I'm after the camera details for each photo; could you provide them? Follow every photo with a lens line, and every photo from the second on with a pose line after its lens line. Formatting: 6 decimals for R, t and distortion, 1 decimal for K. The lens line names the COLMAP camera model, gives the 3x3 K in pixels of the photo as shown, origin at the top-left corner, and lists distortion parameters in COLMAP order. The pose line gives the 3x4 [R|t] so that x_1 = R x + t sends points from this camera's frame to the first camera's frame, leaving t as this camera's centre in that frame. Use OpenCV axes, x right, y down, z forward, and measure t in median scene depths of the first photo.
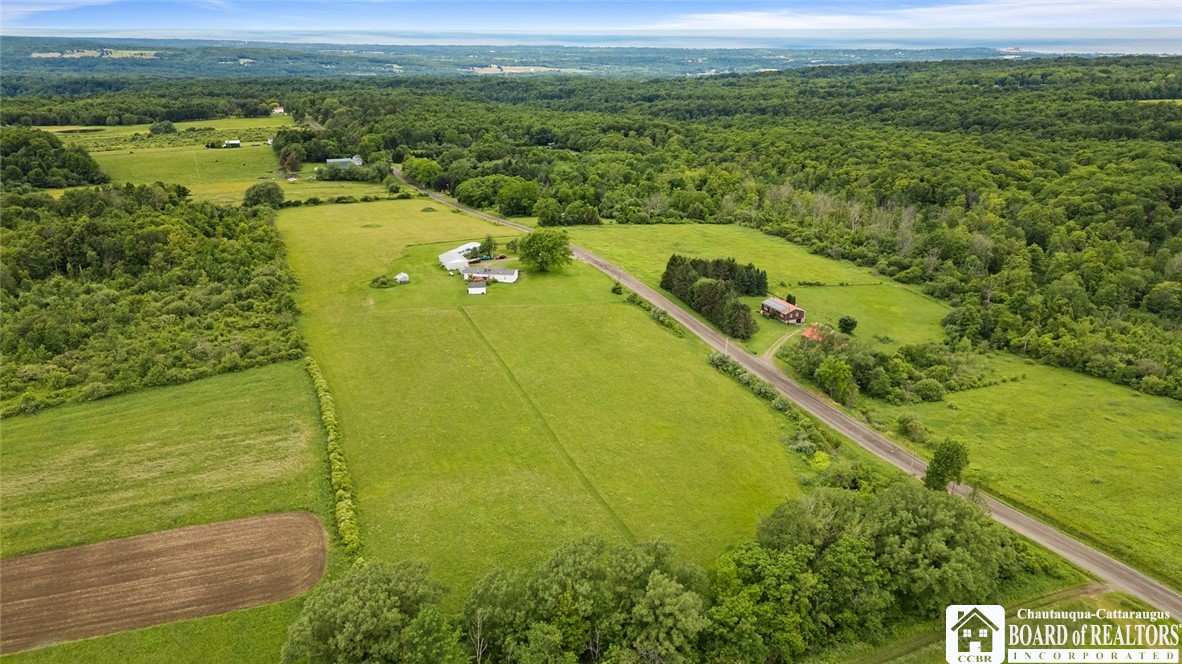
lens RADIAL K [[868.5, 0, 584.3], [0, 868.5, 331.7], [0, 0, 1]] dist [0.080021, -0.085417]
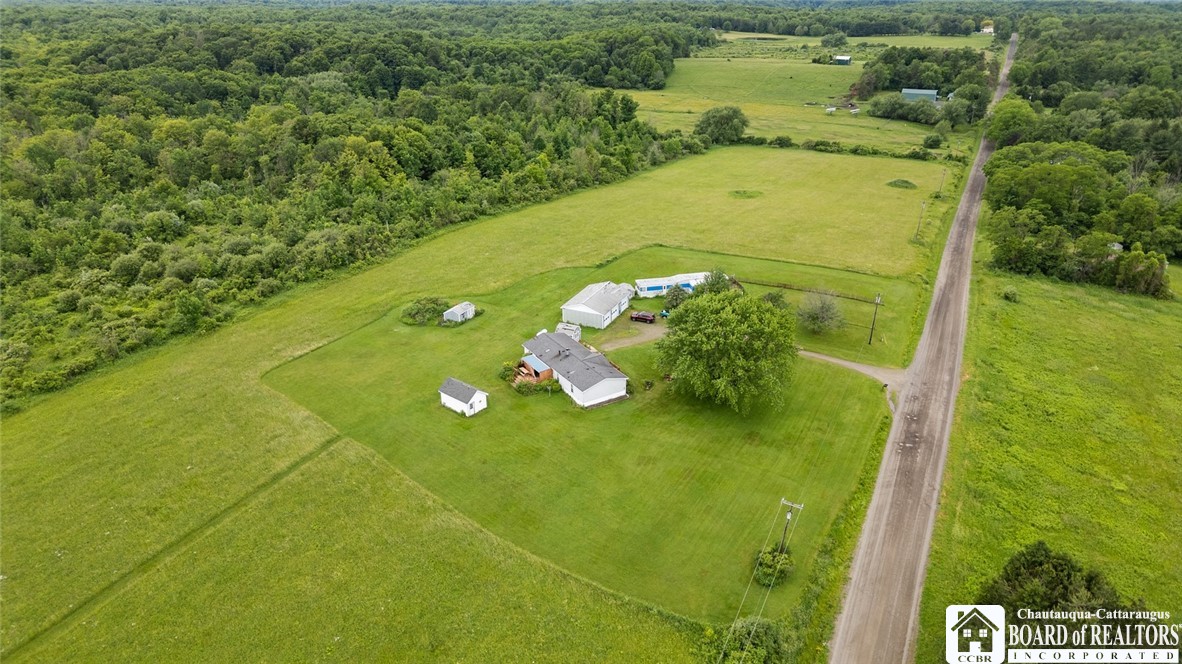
lens RADIAL K [[820.6, 0, 591.0], [0, 820.6, 332.0], [0, 0, 1]] dist [0.052807, -0.038045]
pose [[0.644412, 0.317477, -0.695659, 0.095351], [-0.250842, 0.947165, 0.199893, -0.092673], [0.722365, 0.045687, 0.690001, 0.414608]]
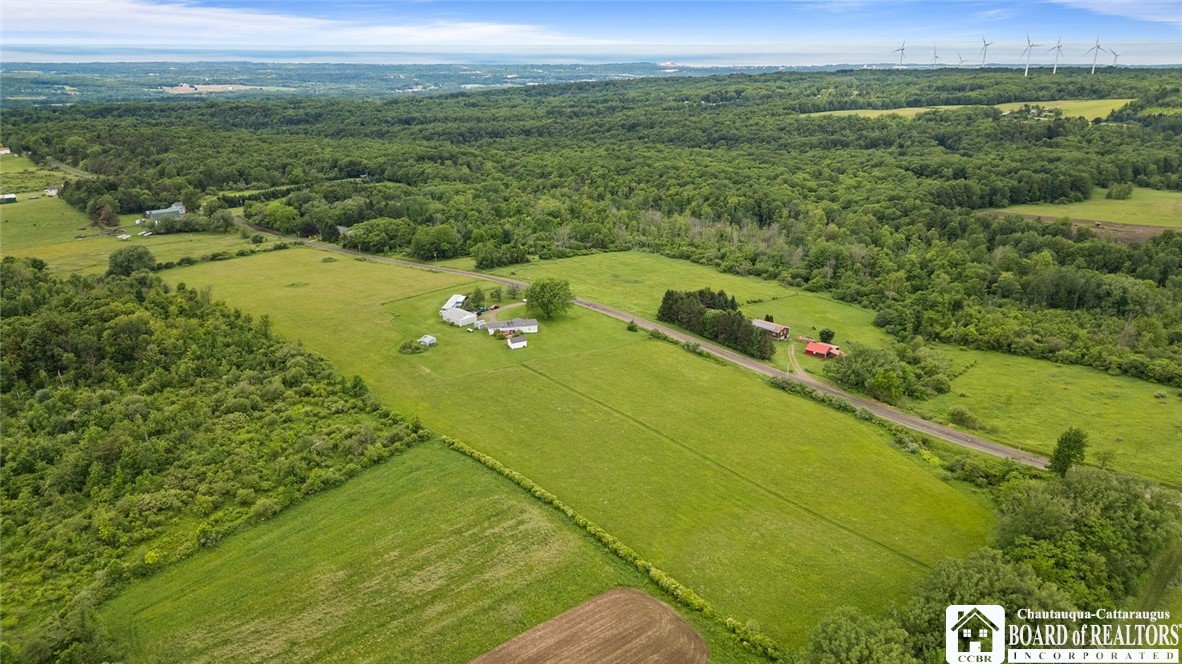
lens RADIAL K [[830.2, 0, 582.8], [0, 830.2, 328.0], [0, 0, 1]] dist [0.084027, -0.089823]
pose [[0.939047, -0.116454, 0.323463, -0.199448], [0.118007, 0.992901, 0.014881, -0.039208], [-0.322900, 0.024197, 0.946124, 0.014576]]
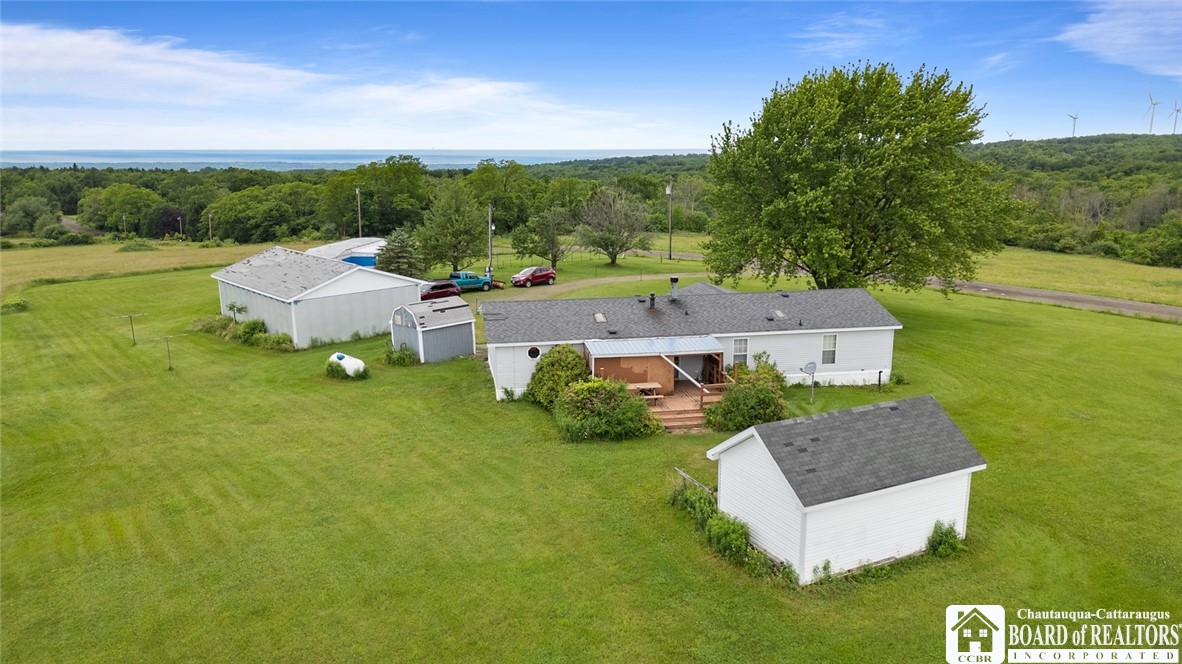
lens RADIAL K [[830.2, 0, 582.8], [0, 830.2, 328.0], [0, 0, 1]] dist [0.084027, -0.089823]
pose [[0.950072, -0.070956, 0.303857, -0.090715], [0.108981, 0.987933, -0.110051, -0.031341], [-0.292382, 0.137671, 0.946340, 0.500758]]
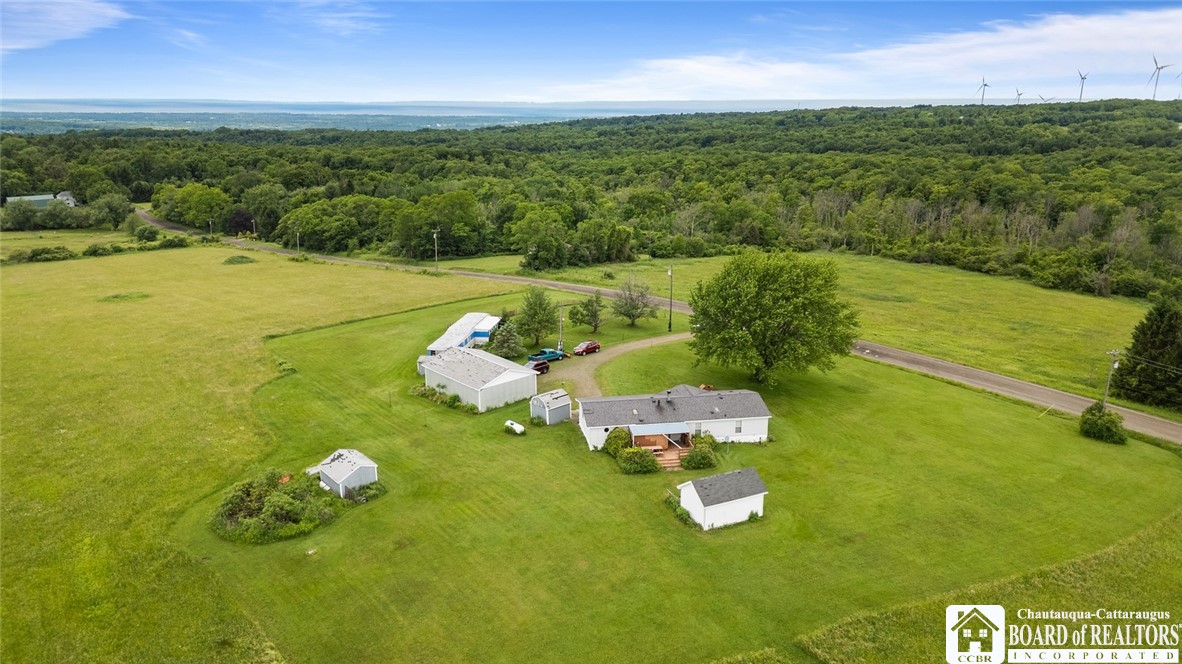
lens RADIAL K [[830.2, 0, 582.8], [0, 830.2, 328.0], [0, 0, 1]] dist [0.084027, -0.089823]
pose [[0.952259, -0.080846, 0.294392, -0.120340], [0.101520, 0.993278, -0.055611, -0.046944], [-0.287918, 0.082843, 0.954065, 0.423523]]
